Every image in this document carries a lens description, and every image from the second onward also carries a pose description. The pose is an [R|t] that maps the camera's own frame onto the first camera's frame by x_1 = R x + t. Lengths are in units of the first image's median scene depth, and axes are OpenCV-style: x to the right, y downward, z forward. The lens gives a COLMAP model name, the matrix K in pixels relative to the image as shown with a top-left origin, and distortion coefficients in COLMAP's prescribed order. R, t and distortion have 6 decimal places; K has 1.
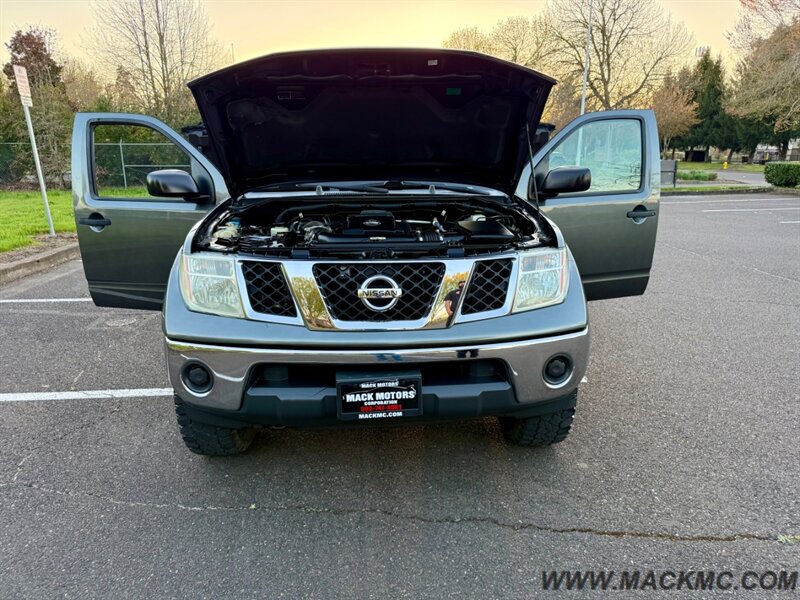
lens RADIAL K [[562.9, 0, 392.8], [0, 562.9, 301.8], [0, 0, 1]] dist [0.027220, -0.035004]
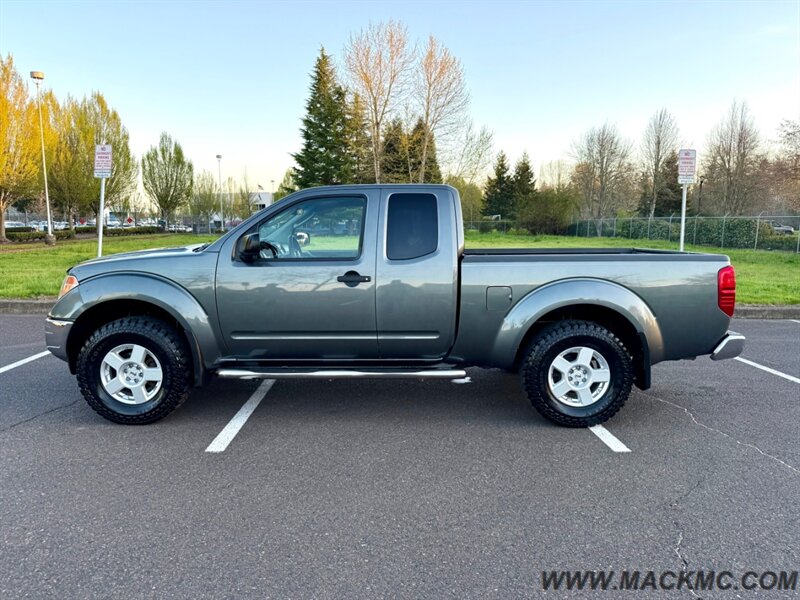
lens RADIAL K [[562.9, 0, 397.4], [0, 562.9, 304.1], [0, 0, 1]] dist [0.027220, -0.035004]
pose [[-0.035587, 0.138483, -0.989725, 1.478510], [-0.254905, 0.956337, 0.142977, -0.381771], [0.966311, 0.257374, 0.001267, 1.471437]]
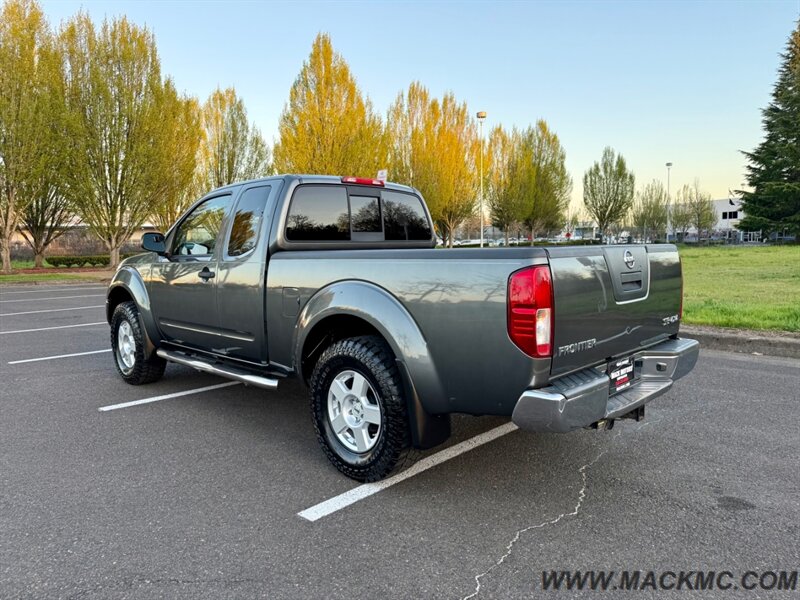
lens RADIAL K [[562.9, 0, 400.3], [0, 562.9, 300.1], [0, 0, 1]] dist [0.027220, -0.035004]
pose [[-0.731205, 0.085337, -0.676799, 0.785977], [-0.148461, 0.948455, 0.279985, -0.609503], [0.665807, 0.305205, -0.680846, 2.575722]]
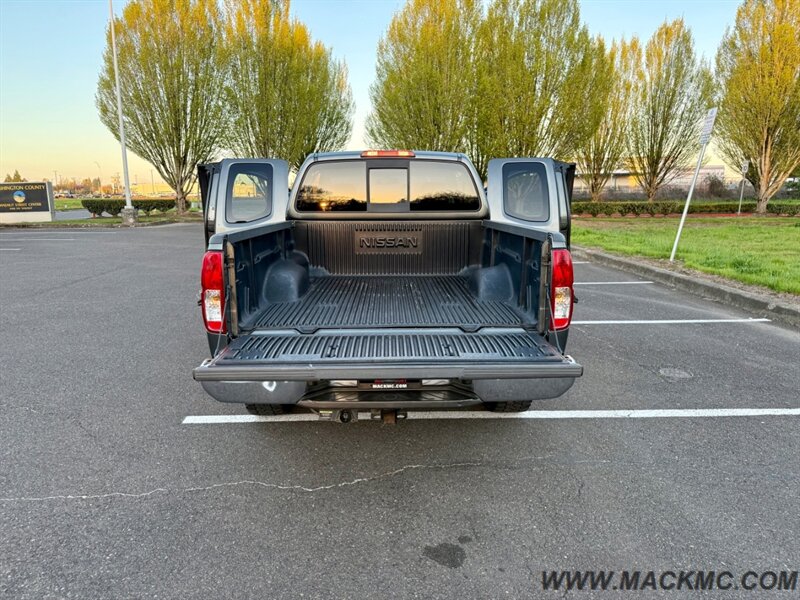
lens RADIAL K [[562.9, 0, 394.4], [0, 562.9, 298.1], [0, 0, 1]] dist [0.027220, -0.035004]
pose [[-0.999365, 0.009005, 0.034472, -0.128401], [0.022479, 0.910016, 0.413963, -0.742237], [-0.027642, 0.414475, -0.909641, 2.946529]]
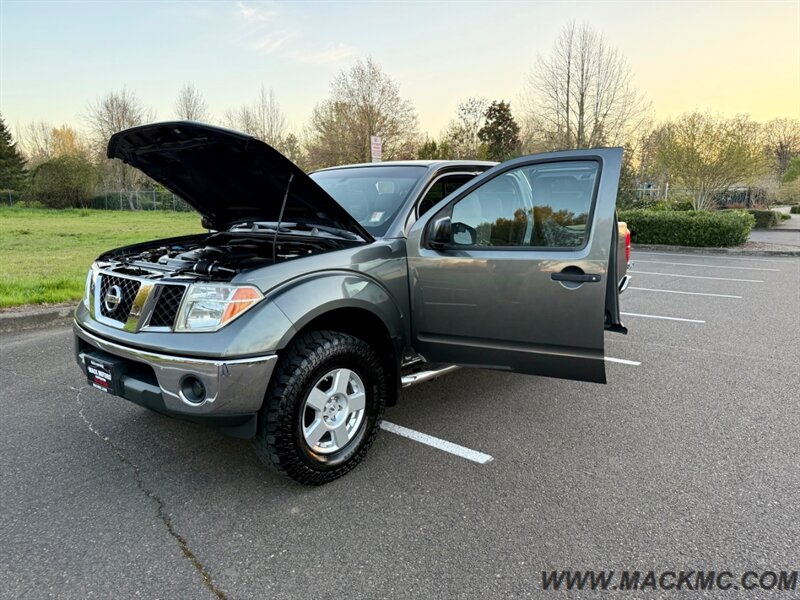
lens RADIAL K [[562.9, 0, 398.5], [0, 562.9, 300.5], [0, 0, 1]] dist [0.027220, -0.035004]
pose [[0.721668, 0.126640, -0.680557, 0.937349], [-0.181841, 0.983279, -0.009855, -0.081655], [0.667929, 0.130865, 0.732629, 0.299414]]
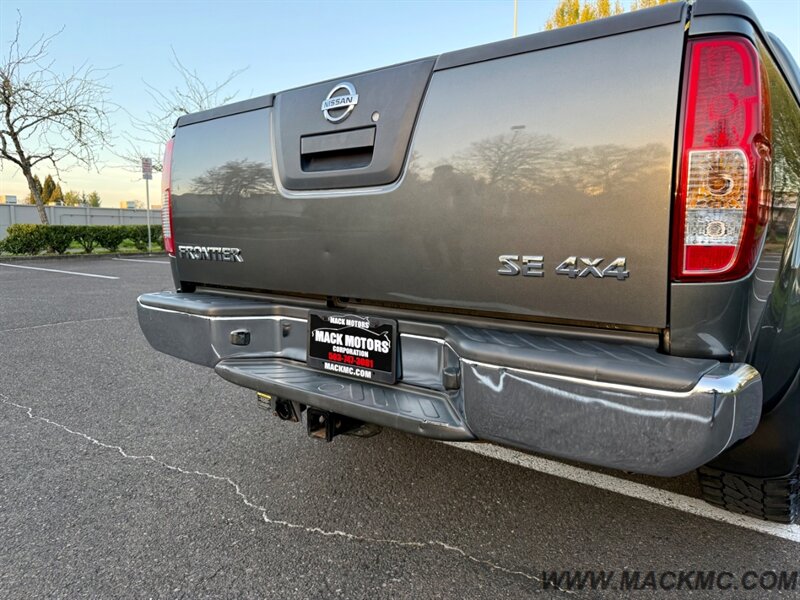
lens RADIAL K [[562.9, 0, 396.1], [0, 562.9, 304.0], [0, 0, 1]] dist [0.027220, -0.035004]
pose [[-0.749610, -0.076323, 0.657464, -0.411493], [0.167110, 0.939324, 0.299575, -0.450201], [-0.640436, 0.334434, -0.691372, 2.501052]]
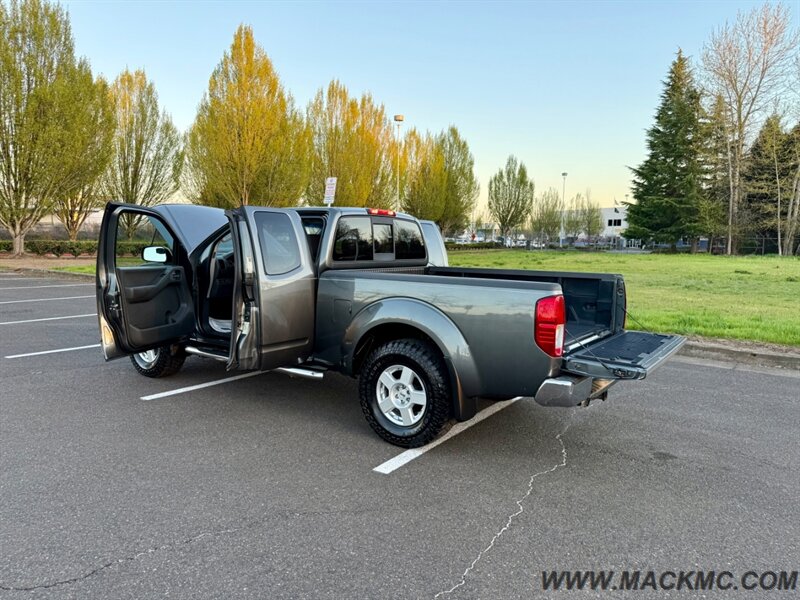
lens RADIAL K [[562.9, 0, 396.1], [0, 562.9, 298.0], [0, 0, 1]] dist [0.027220, -0.035004]
pose [[-0.612981, 0.075044, -0.786526, 1.208325], [-0.213079, 0.942893, 0.256027, -0.682668], [0.760823, 0.324532, -0.561985, 2.563242]]
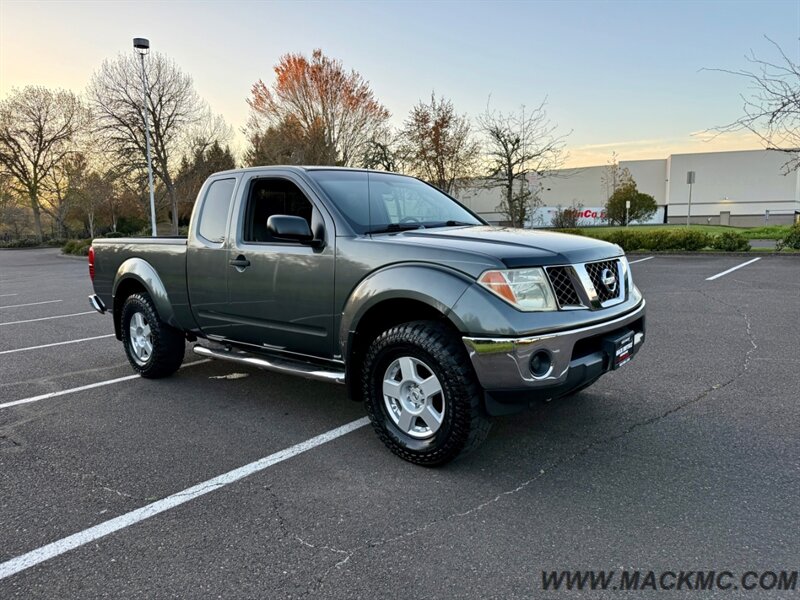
lens RADIAL K [[562.9, 0, 398.4], [0, 562.9, 301.0], [0, 0, 1]] dist [0.027220, -0.035004]
pose [[0.694800, -0.109350, 0.710842, -0.986145], [0.203610, 0.977845, -0.048592, -0.002503], [-0.689780, 0.178496, 0.701672, 0.222643]]
